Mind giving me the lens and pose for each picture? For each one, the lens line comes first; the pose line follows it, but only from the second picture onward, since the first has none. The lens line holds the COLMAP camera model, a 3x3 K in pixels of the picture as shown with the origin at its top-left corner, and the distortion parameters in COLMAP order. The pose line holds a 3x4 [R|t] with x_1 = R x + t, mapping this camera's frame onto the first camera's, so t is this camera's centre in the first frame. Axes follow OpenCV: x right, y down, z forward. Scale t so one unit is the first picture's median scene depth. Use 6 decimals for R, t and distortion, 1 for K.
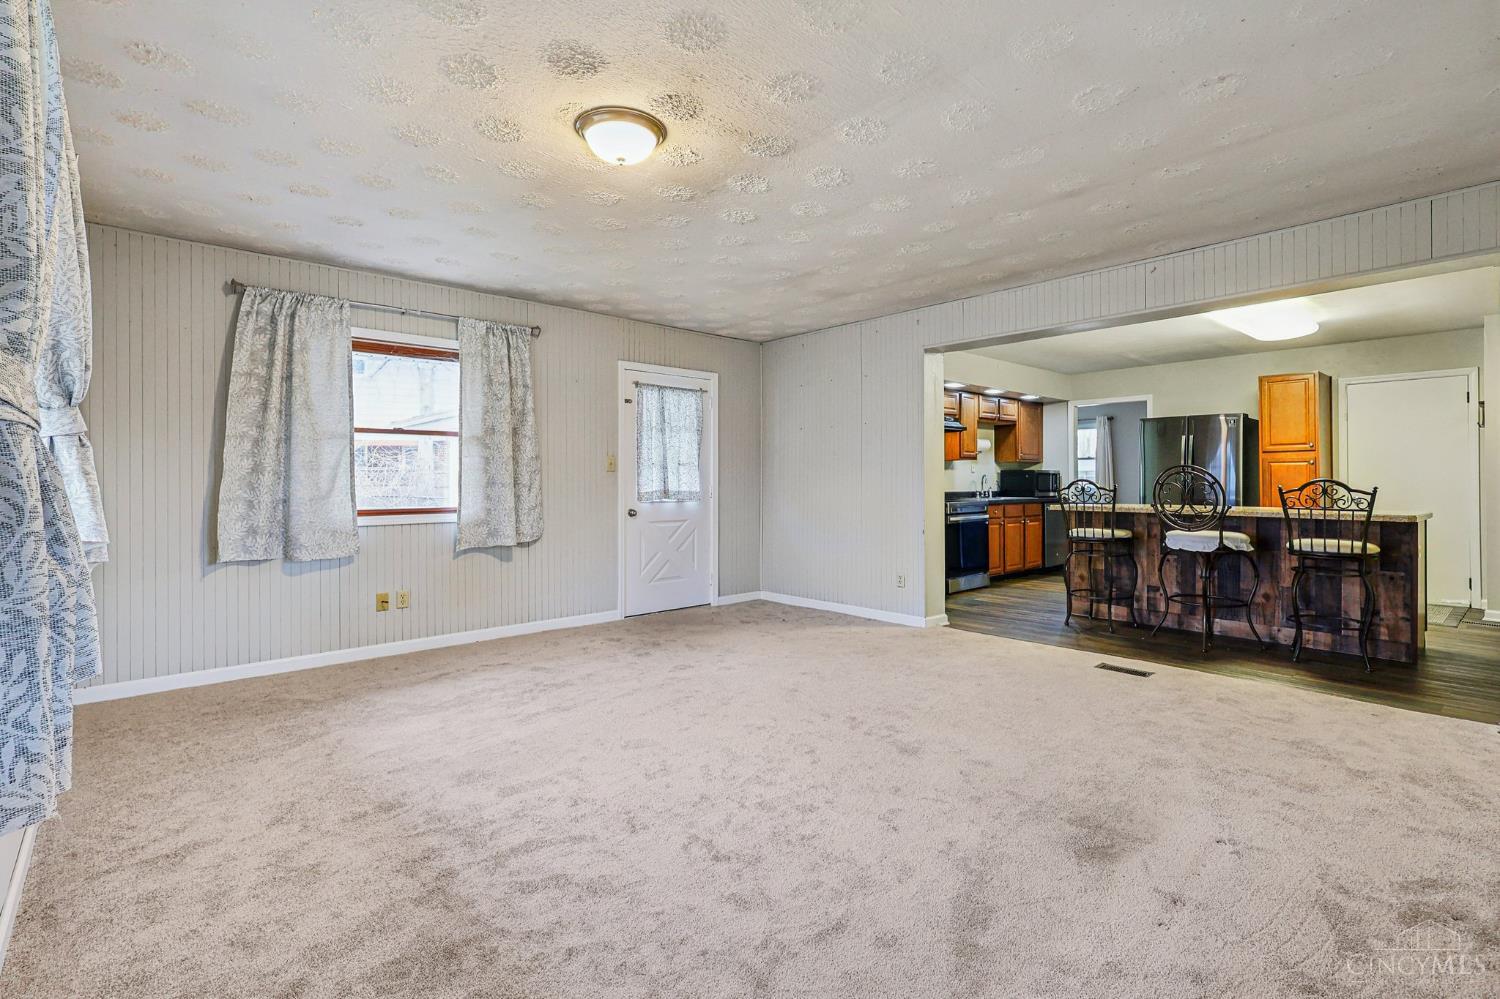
lens RADIAL K [[693.7, 0, 748.3], [0, 693.7, 488.2], [0, 0, 1]] dist [-0.002035, 0.000403]
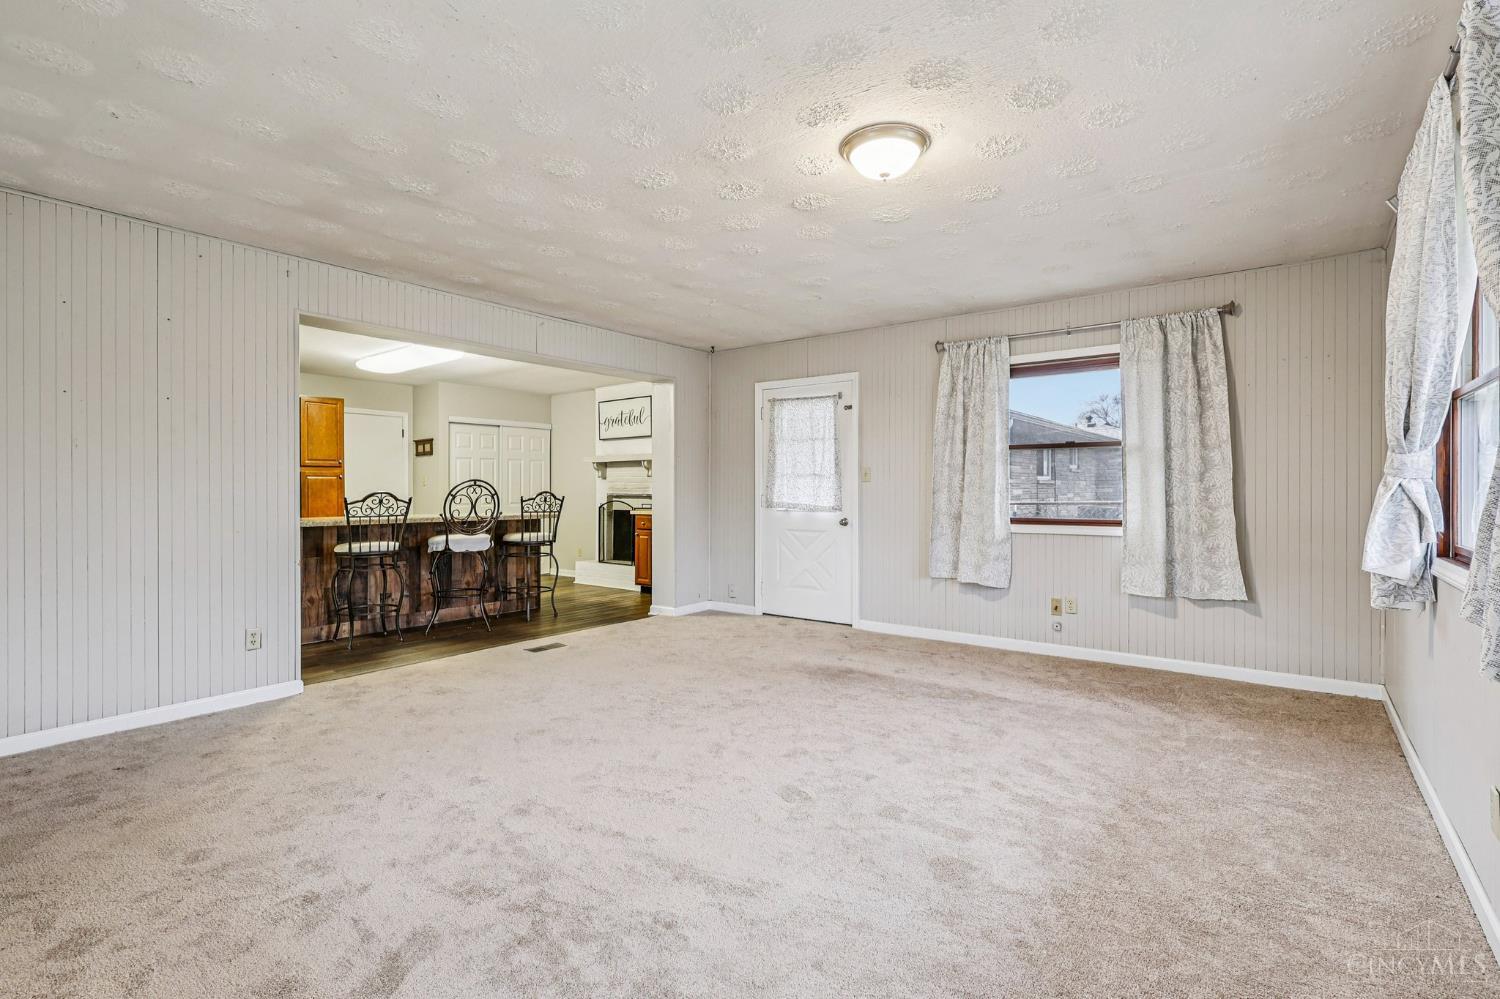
lens RADIAL K [[693.7, 0, 748.3], [0, 693.7, 488.2], [0, 0, 1]] dist [-0.002035, 0.000403]
pose [[-0.181621, 0.005032, 0.983356, -0.561407], [0.013561, 0.999905, -0.002612, -0.007502], [-0.983275, 0.012861, -0.181672, 0.675399]]
